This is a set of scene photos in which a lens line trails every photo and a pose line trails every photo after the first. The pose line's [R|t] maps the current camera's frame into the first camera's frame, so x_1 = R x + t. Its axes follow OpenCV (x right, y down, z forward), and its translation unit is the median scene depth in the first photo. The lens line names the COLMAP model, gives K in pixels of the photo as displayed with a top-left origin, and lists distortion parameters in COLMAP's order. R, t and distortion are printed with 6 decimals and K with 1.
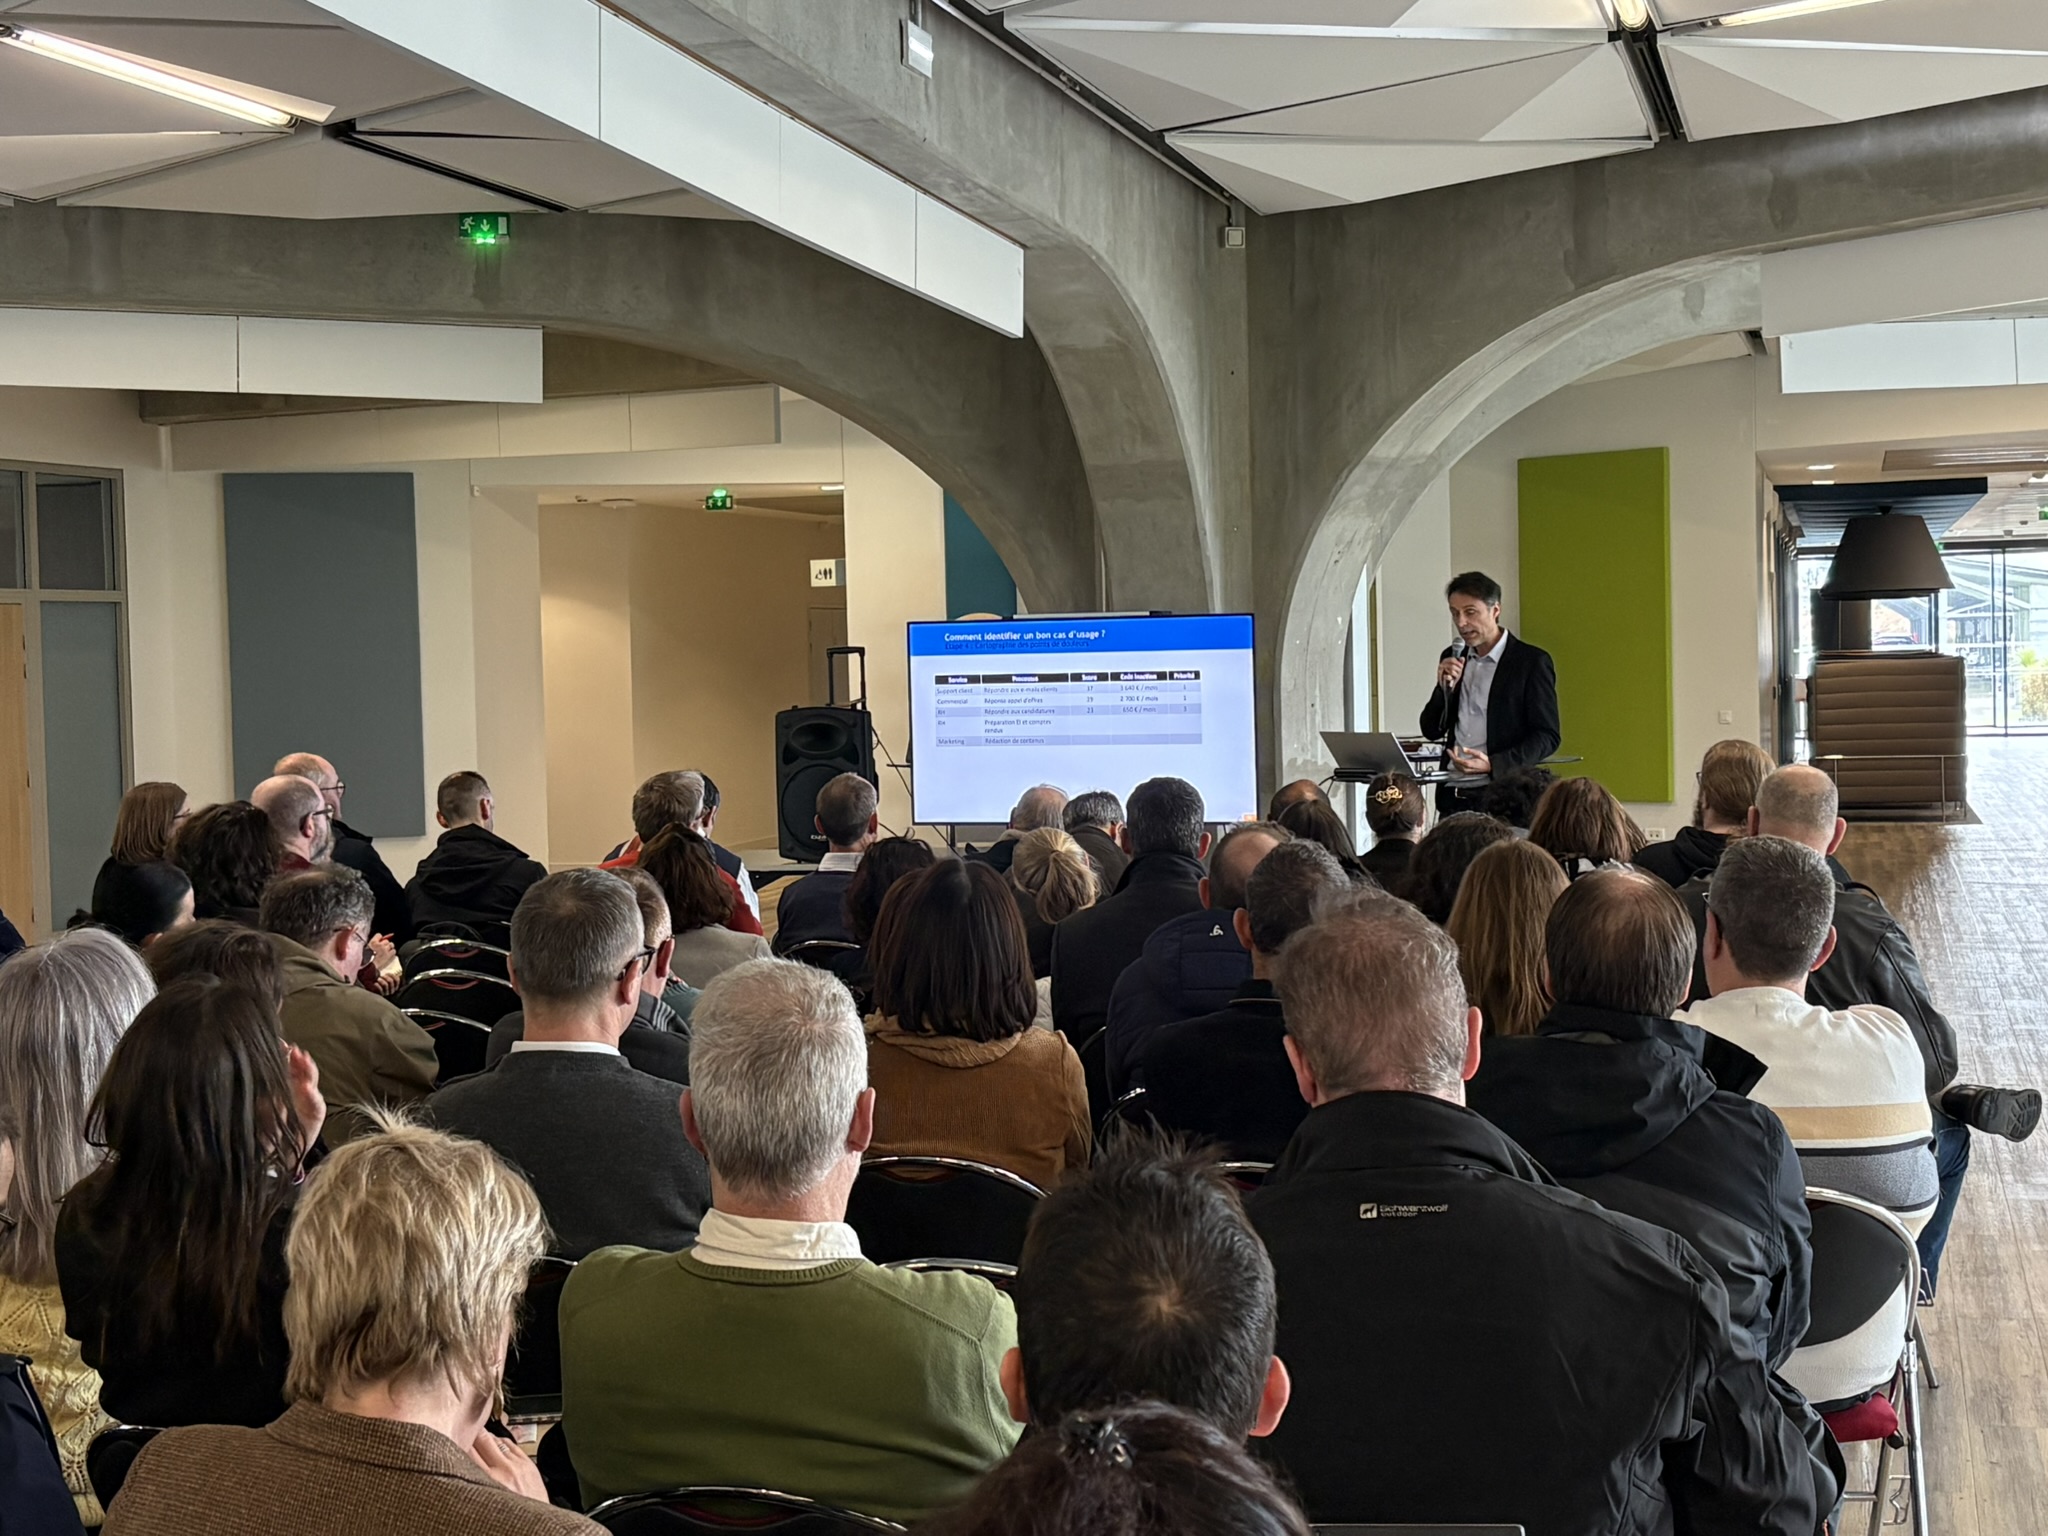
lens RADIAL K [[3004.5, 0, 1024.0], [0, 3004.5, 768.0], [0, 0, 1]] dist [0.116078, -0.400670]
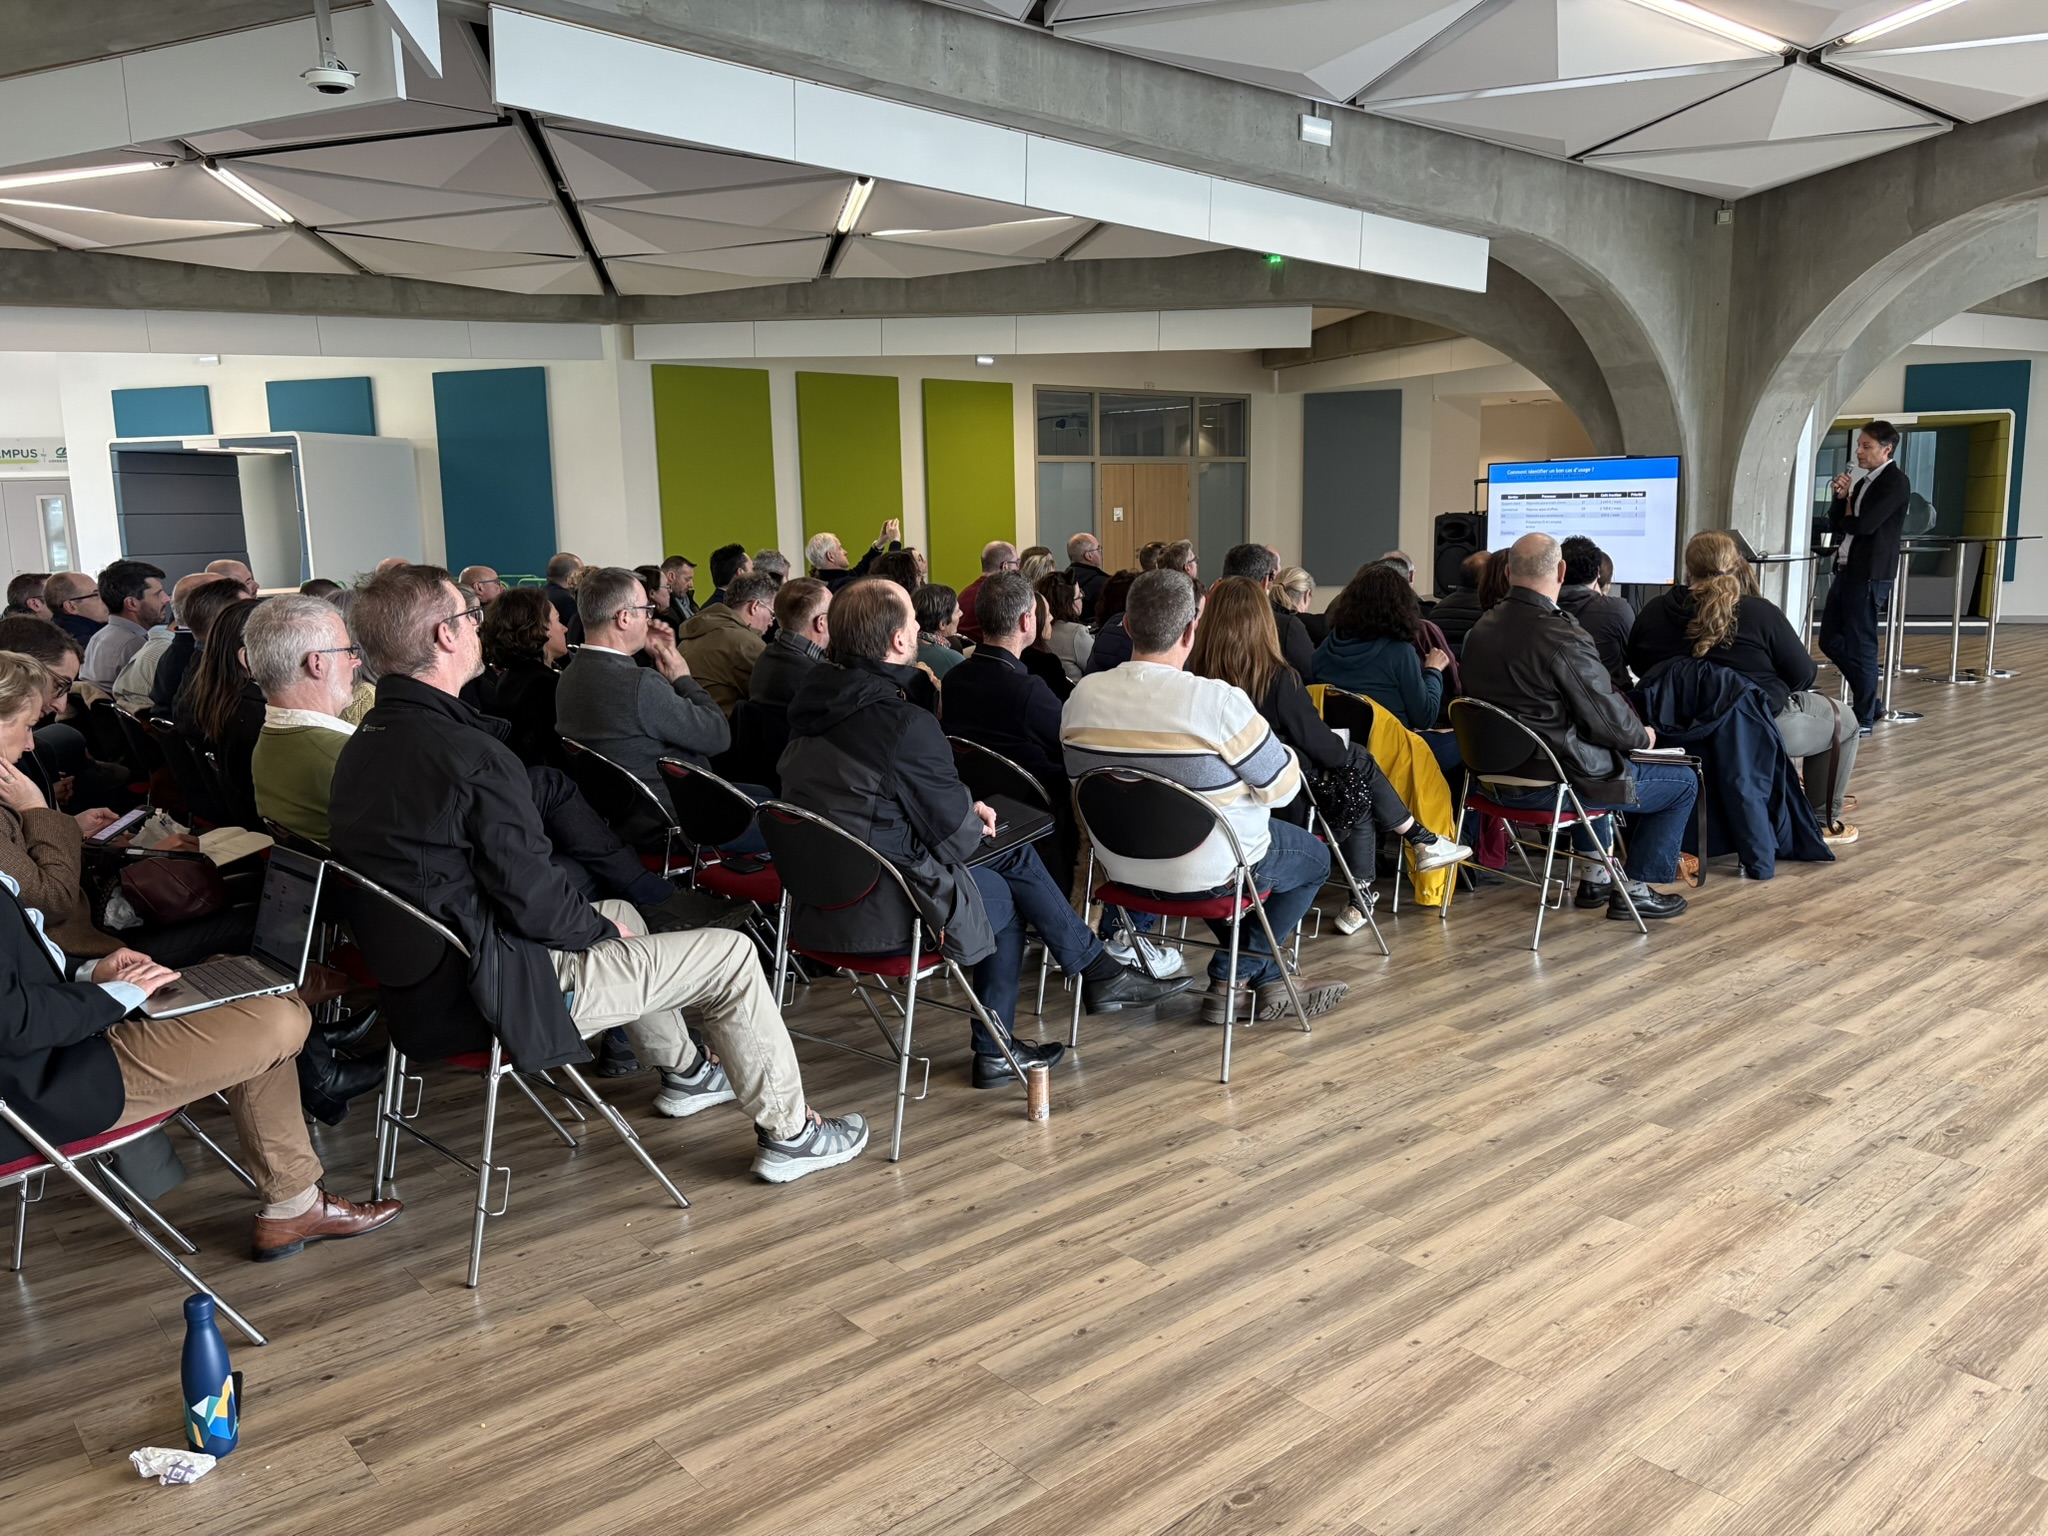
lens RADIAL K [[1547.4, 0, 1024.0], [0, 1547.4, 768.0], [0, 0, 1]] dist [0.055213, -0.063691]
pose [[0.832055, 0.097693, -0.546022, 0.253498], [-0.022410, 0.989485, 0.142888, 0.003558], [0.554240, -0.106654, 0.825495, 0.078092]]
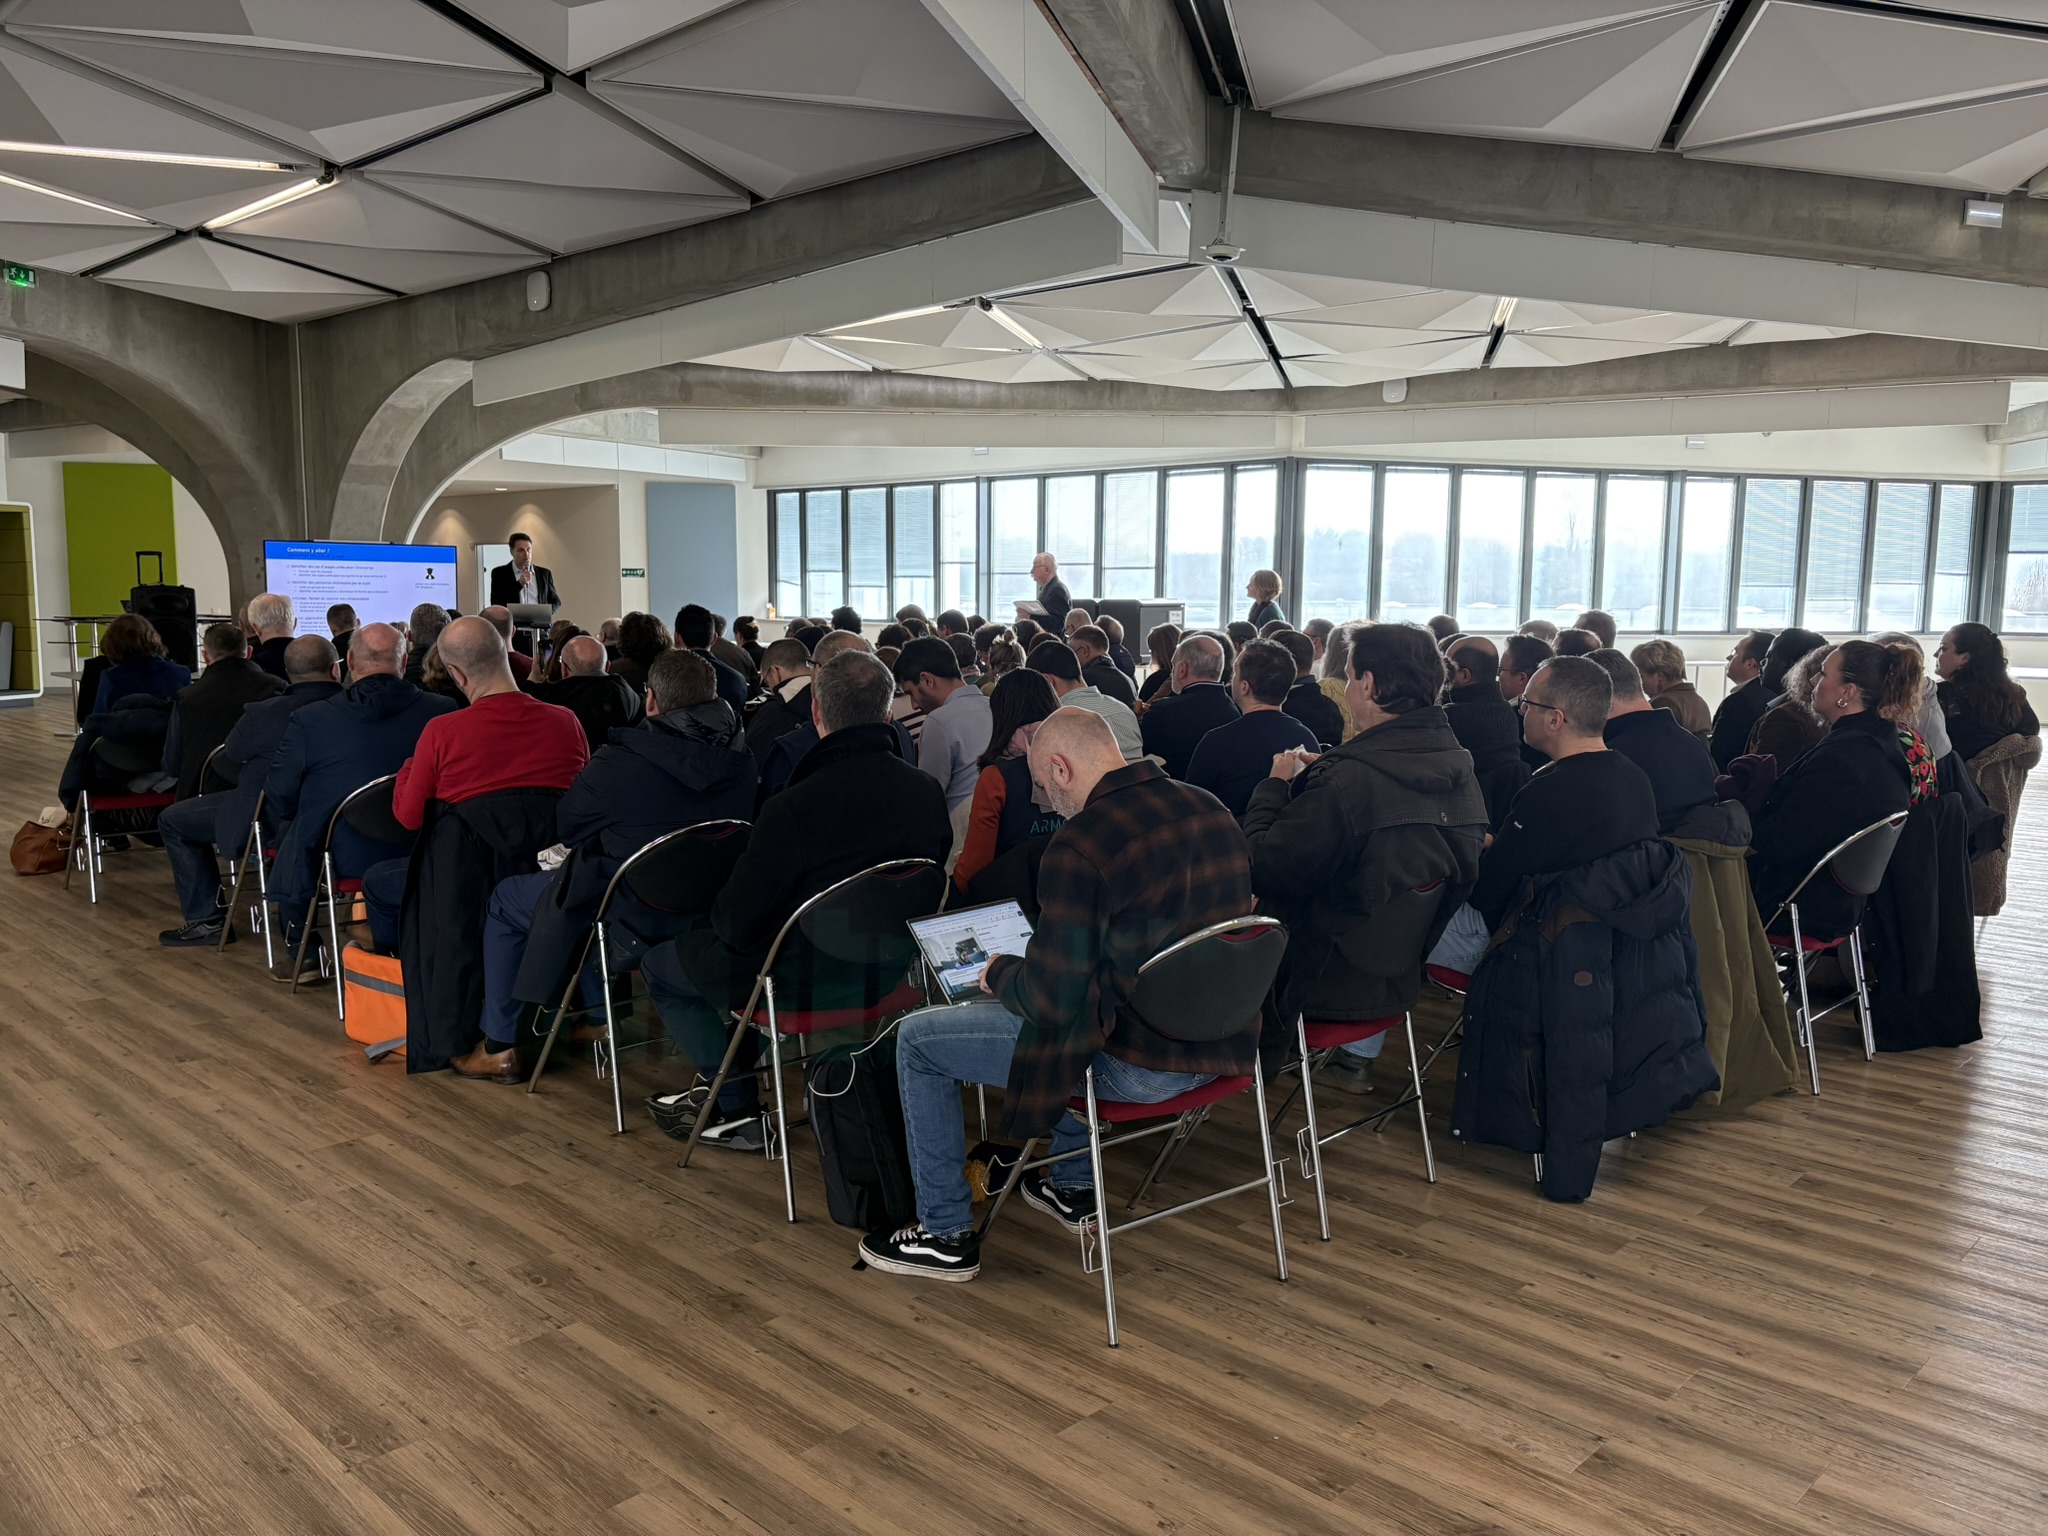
lens RADIAL K [[1547.4, 0, 1024.0], [0, 1547.4, 768.0], [0, 0, 1]] dist [0.055213, -0.063691]
pose [[0.471797, -0.070665, 0.878871, -0.679711], [0.012963, 0.997231, 0.073223, 0.027010], [-0.881612, -0.023154, 0.471406, 0.137524]]
